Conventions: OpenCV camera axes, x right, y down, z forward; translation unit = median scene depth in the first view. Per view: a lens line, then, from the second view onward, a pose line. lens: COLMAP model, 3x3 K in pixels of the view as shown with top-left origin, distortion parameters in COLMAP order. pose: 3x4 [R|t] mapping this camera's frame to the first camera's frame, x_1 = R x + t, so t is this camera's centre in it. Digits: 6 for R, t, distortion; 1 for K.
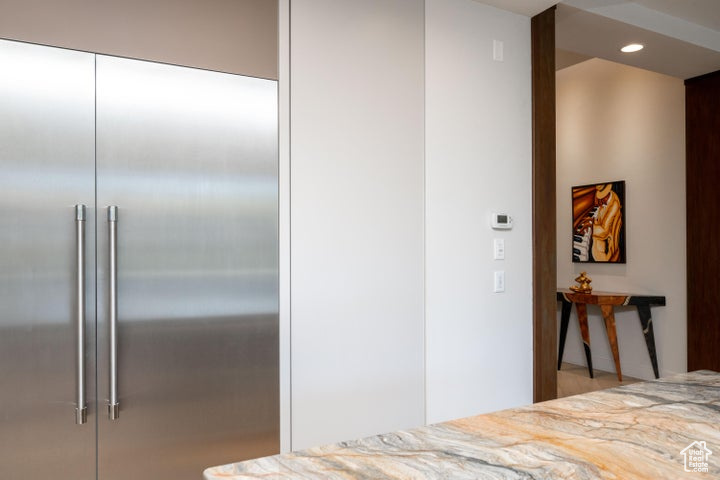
lens RADIAL K [[559.3, 0, 360.1], [0, 559.3, 239.8], [0, 0, 1]] dist [-0.000860, -0.002910]
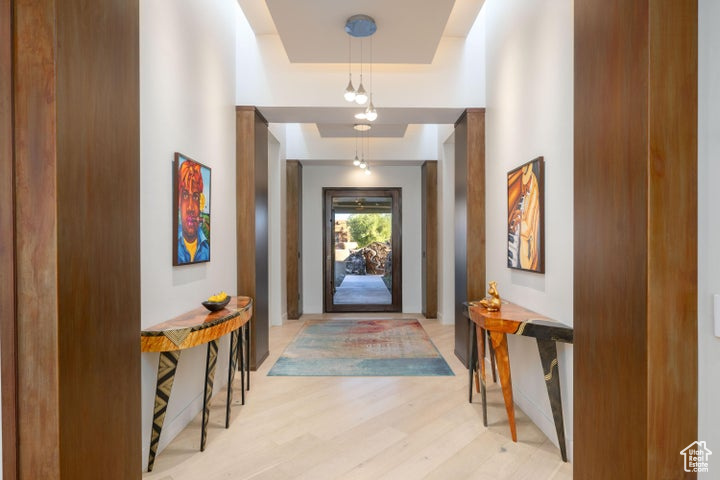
lens RADIAL K [[389.9, 0, 363.4], [0, 389.9, 242.4], [0, 0, 1]] dist [-0.001939, 0.000007]
pose [[0.879382, 0.005120, -0.476089, 0.492313], [0.005186, 0.999780, 0.020331, -0.008373], [0.476088, -0.020348, 0.879162, 0.444956]]
